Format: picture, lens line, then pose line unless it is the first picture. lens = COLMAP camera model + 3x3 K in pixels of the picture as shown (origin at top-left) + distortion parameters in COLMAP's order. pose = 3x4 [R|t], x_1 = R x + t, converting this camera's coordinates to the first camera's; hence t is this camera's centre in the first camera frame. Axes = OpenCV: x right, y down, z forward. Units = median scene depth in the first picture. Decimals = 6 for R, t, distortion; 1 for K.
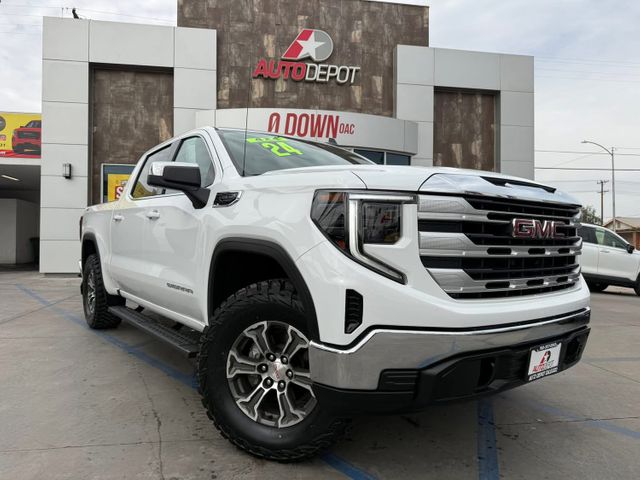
lens RADIAL K [[447.3, 0, 318.4], [0, 447.3, 239.7], [0, 0, 1]] dist [0.004524, 0.002239]
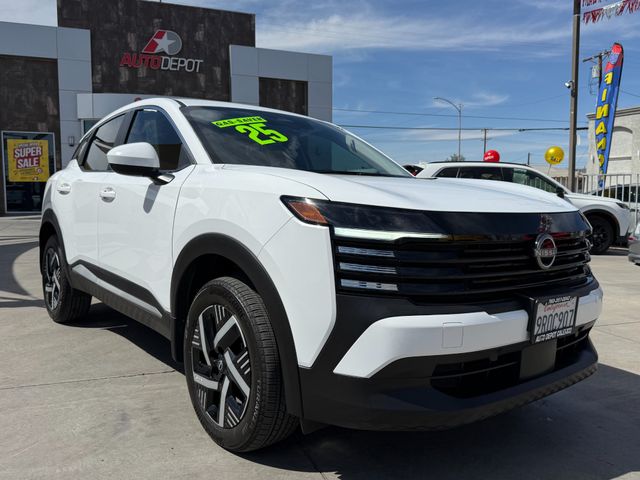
lens RADIAL K [[523.7, 0, 327.2], [0, 523.7, 250.1], [0, 0, 1]] dist [-0.025535, -0.009958]
pose [[0.972721, -0.026737, 0.230433, 0.081249], [-0.000294, 0.993193, 0.116483, 0.000173], [-0.231979, -0.113373, 0.966091, -0.682240]]
